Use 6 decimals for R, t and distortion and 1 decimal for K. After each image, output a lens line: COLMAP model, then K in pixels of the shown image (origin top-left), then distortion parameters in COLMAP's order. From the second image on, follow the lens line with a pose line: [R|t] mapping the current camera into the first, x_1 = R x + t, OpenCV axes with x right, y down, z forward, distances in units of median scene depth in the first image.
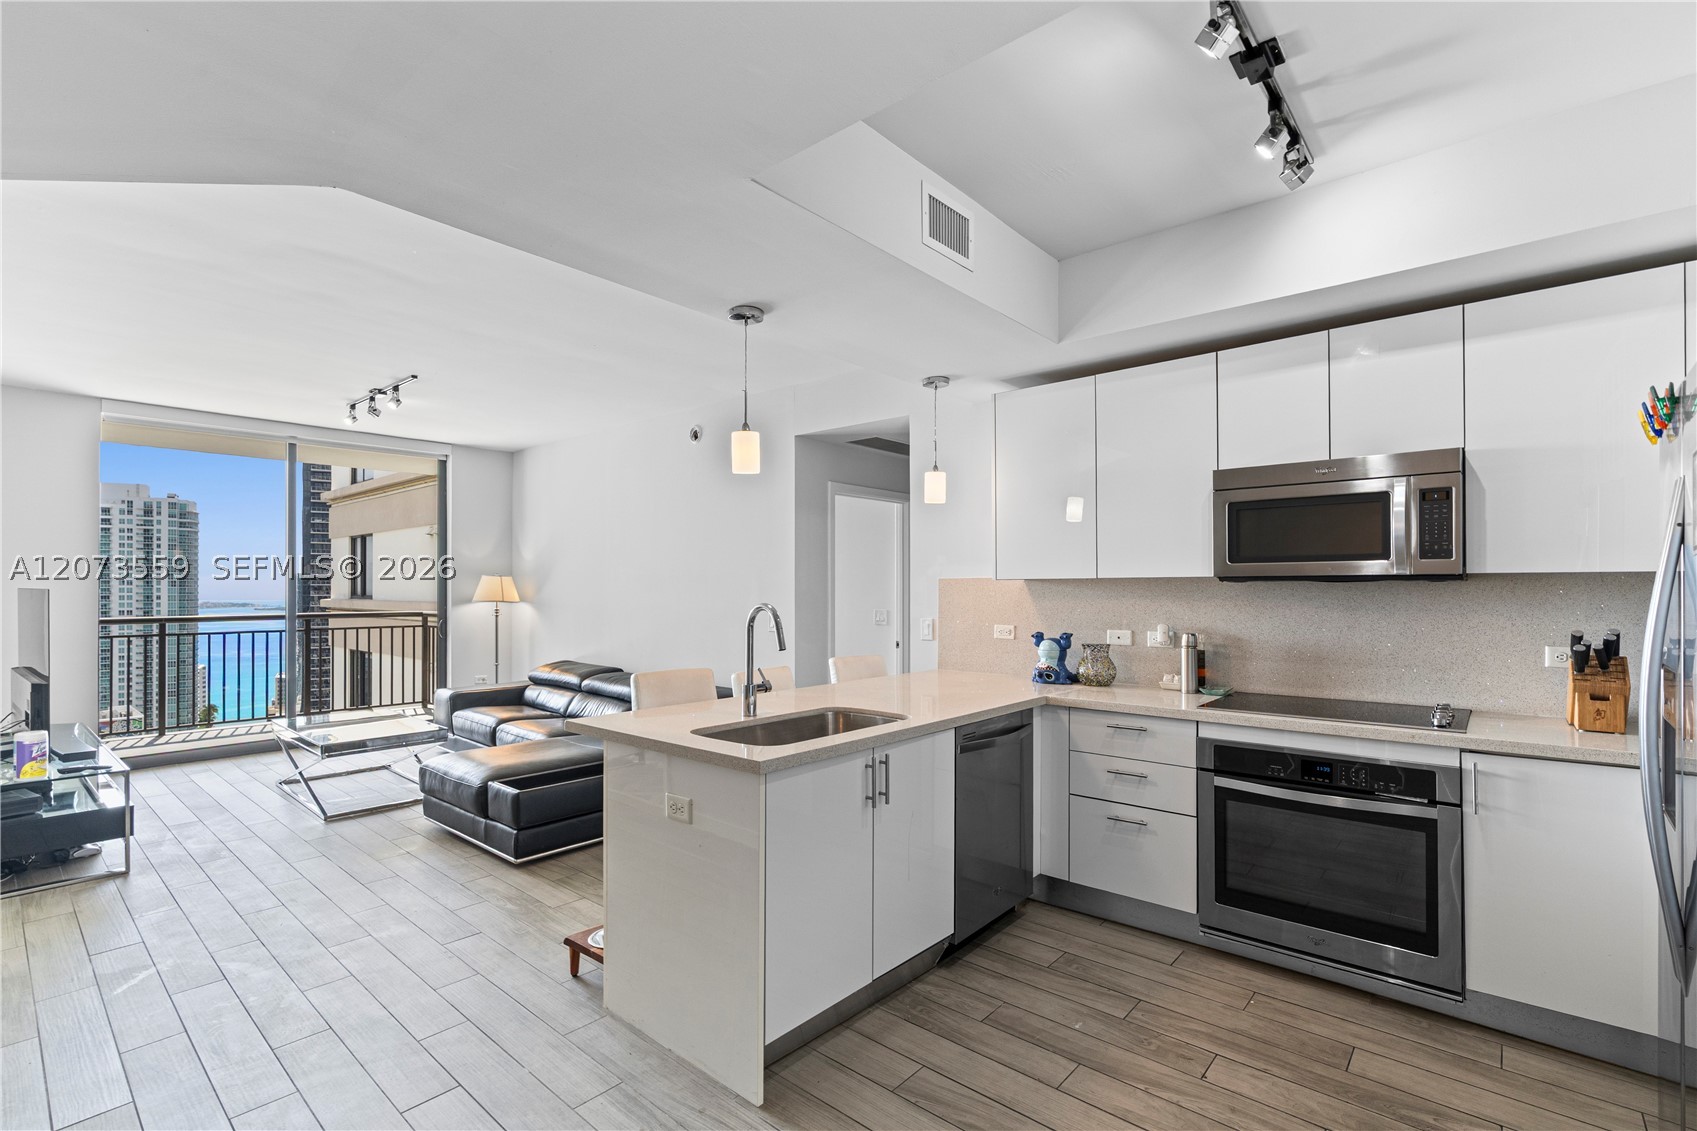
lens RADIAL K [[765.6, 0, 837.0], [0, 765.6, 587.0], [0, 0, 1]] dist [-0.004083, 0.002545]
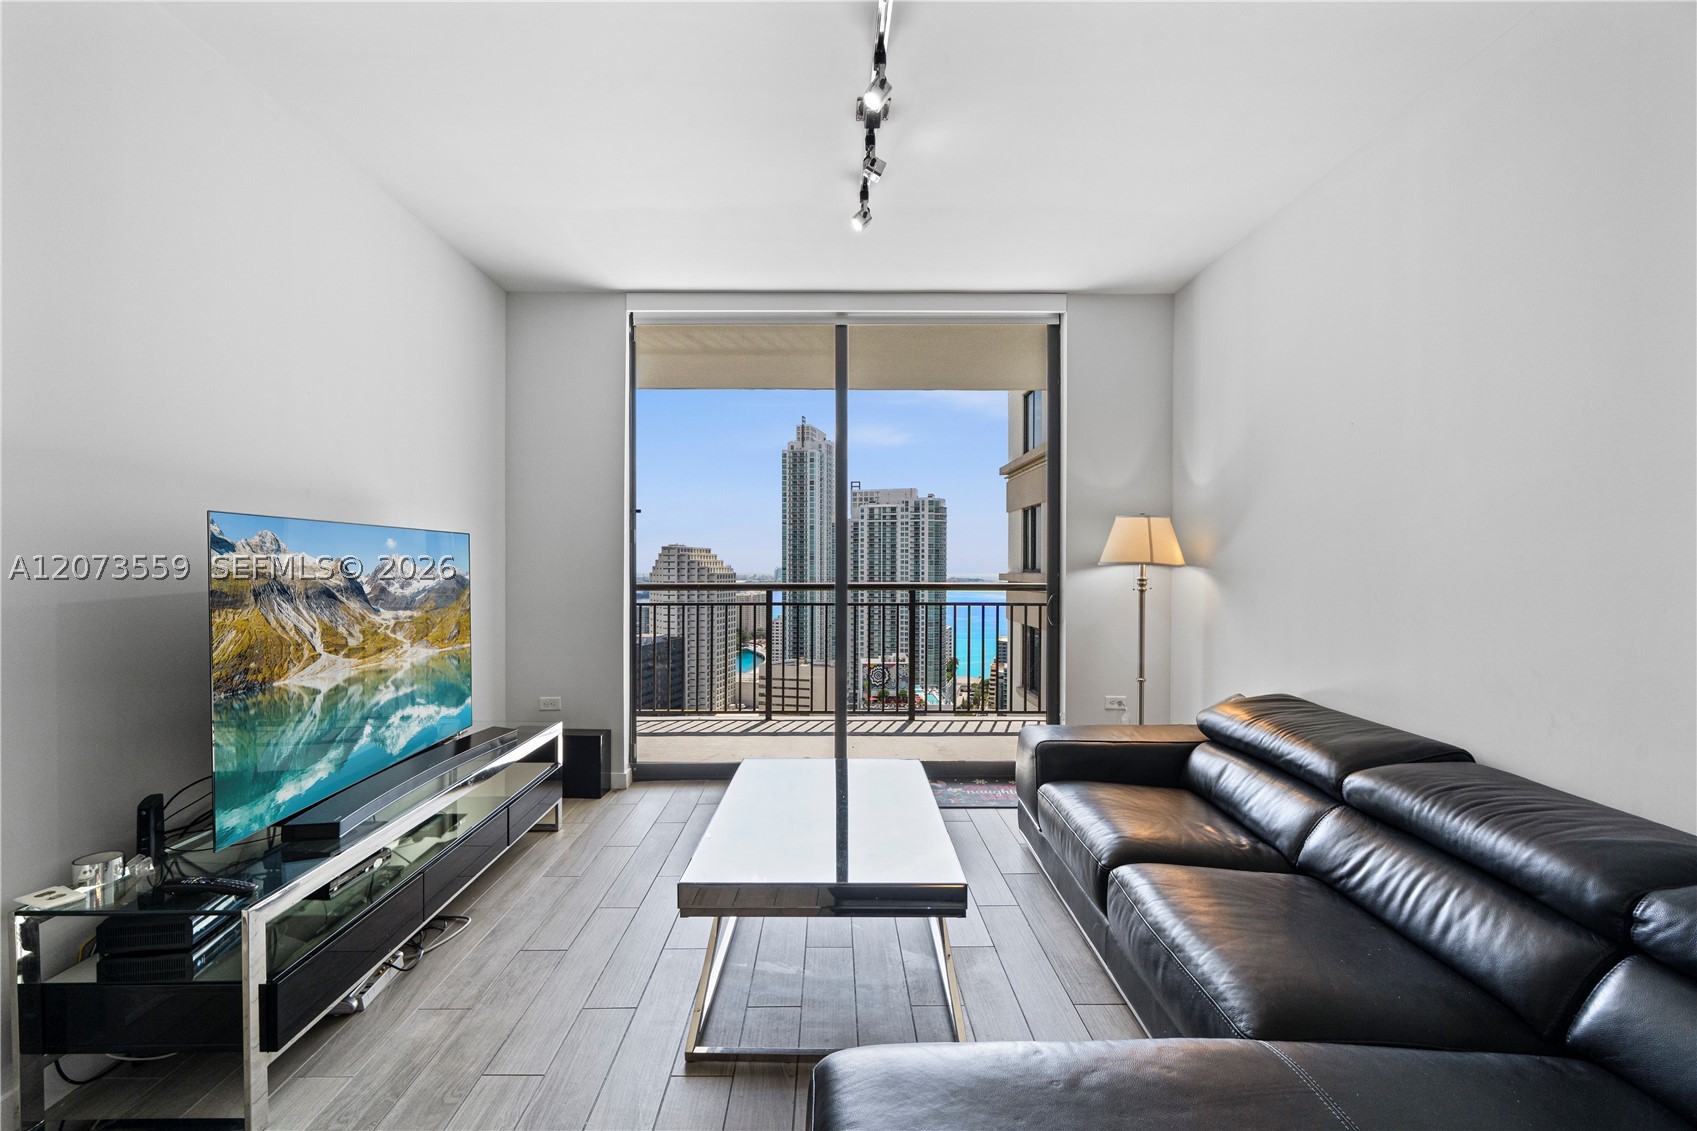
lens RADIAL K [[765.6, 0, 838.7], [0, 765.6, 566.7], [0, 0, 1]] dist [-0.004083, 0.002545]
pose [[0.666065, 0.000858, -0.745893, -0.072262], [-0.000541, 1.000000, 0.000668, 0.007913], [0.745893, -0.000041, 0.666065, 0.188279]]
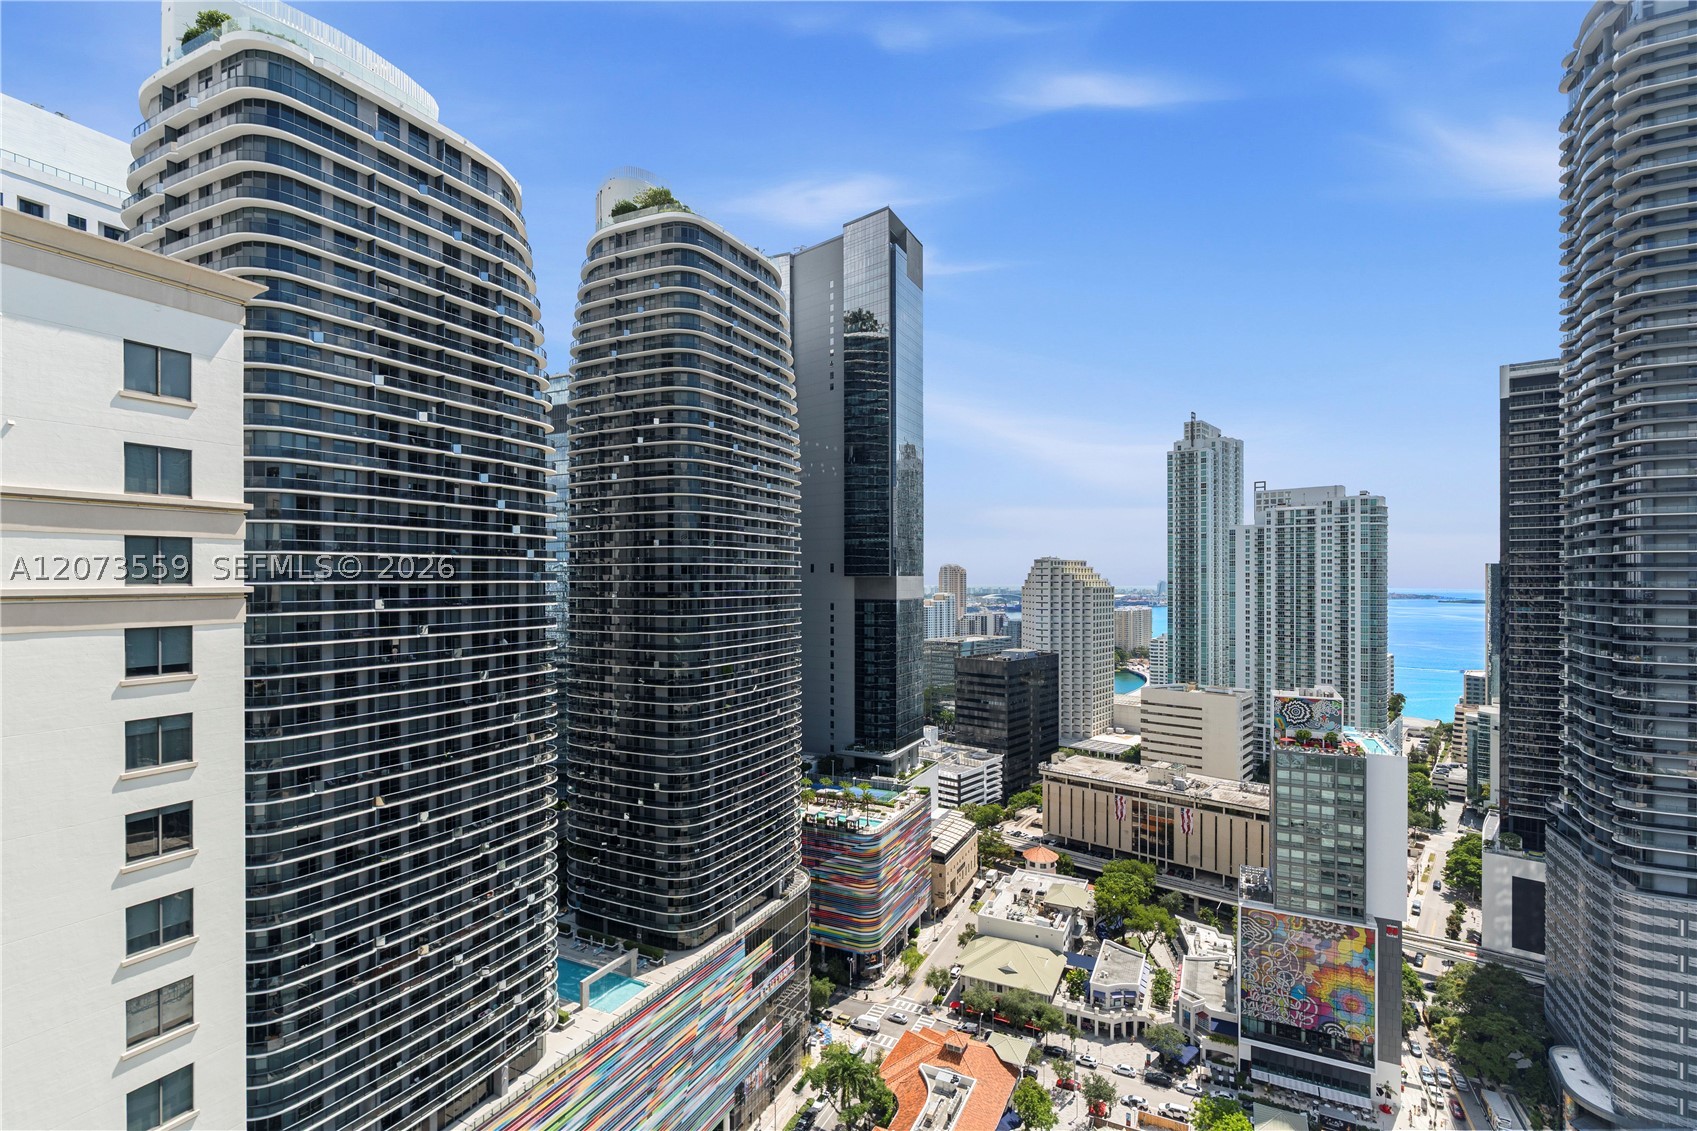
lens RADIAL K [[765.6, 0, 854.6], [0, 765.6, 576.9], [0, 0, 1]] dist [-0.004083, 0.002545]
pose [[0.265506, -0.004017, -0.964101, -0.348942], [0.001027, 0.999992, -0.003884, 0.006925], [0.964109, 0.000041, 0.265508, 0.368086]]
